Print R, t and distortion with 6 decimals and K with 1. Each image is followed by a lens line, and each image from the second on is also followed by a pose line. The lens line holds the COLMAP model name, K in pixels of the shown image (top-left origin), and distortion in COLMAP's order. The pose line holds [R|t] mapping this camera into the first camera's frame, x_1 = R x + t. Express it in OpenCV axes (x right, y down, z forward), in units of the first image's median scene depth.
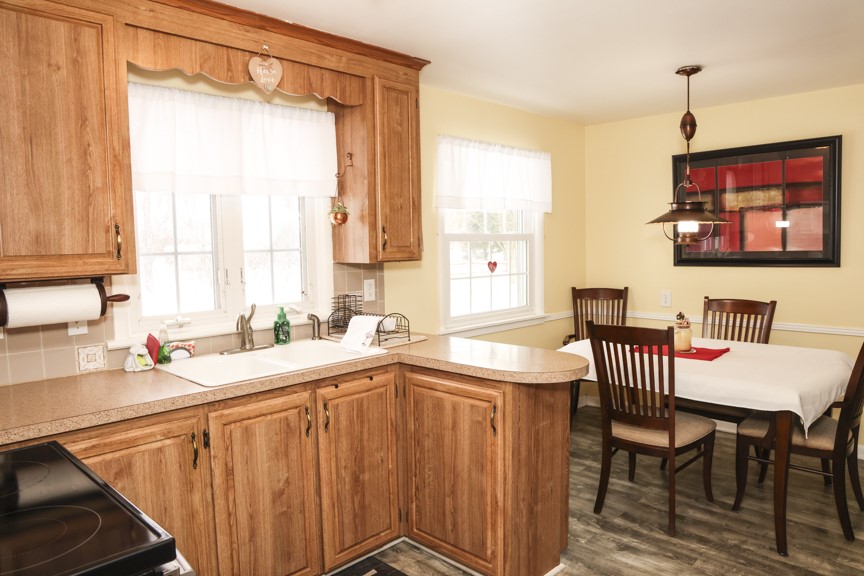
lens RADIAL K [[597.2, 0, 432.0], [0, 597.2, 288.0], [0, 0, 1]] dist [-0.084949, 0.065671]
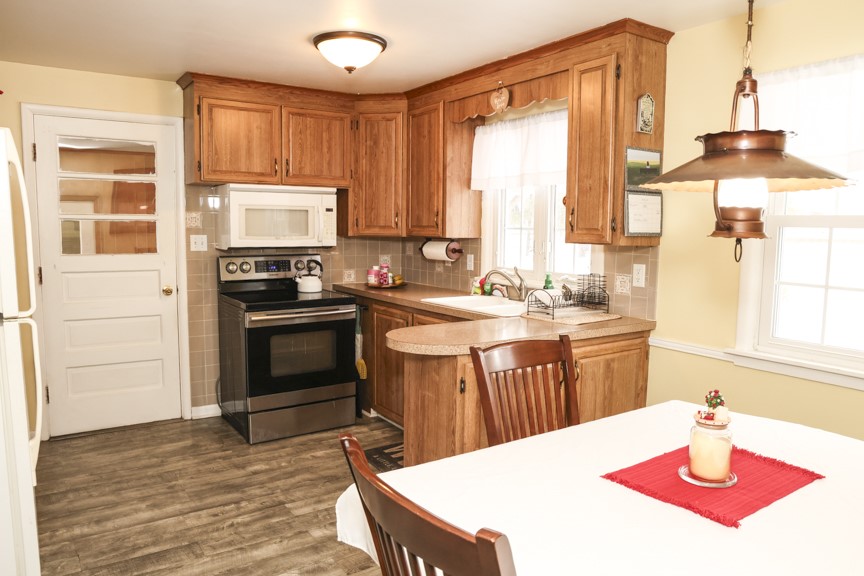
lens RADIAL K [[617.7, 0, 432.0], [0, 617.7, 288.0], [0, 0, 1]] dist [-0.092805, 0.068222]
pose [[-0.213968, 0.115881, -0.969943, 1.056760], [-0.082184, 0.987283, 0.136083, -0.095491], [0.973377, 0.108831, -0.201724, 1.027559]]
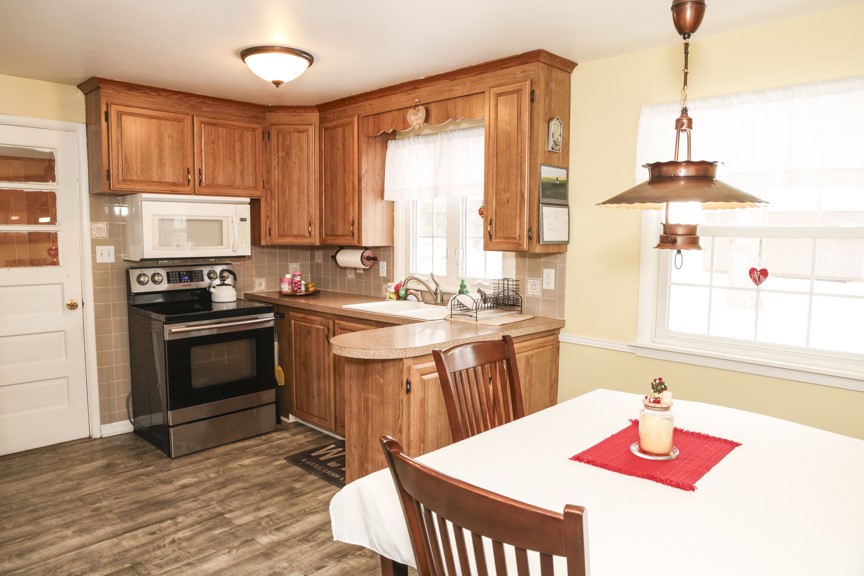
lens RADIAL K [[597.2, 0, 432.0], [0, 597.2, 288.0], [0, 0, 1]] dist [-0.084949, 0.065671]
pose [[-0.007706, 0.114087, -0.993441, 1.096304], [-0.083286, 0.989945, 0.114332, -0.097594], [0.996496, 0.083621, 0.001873, 0.929508]]
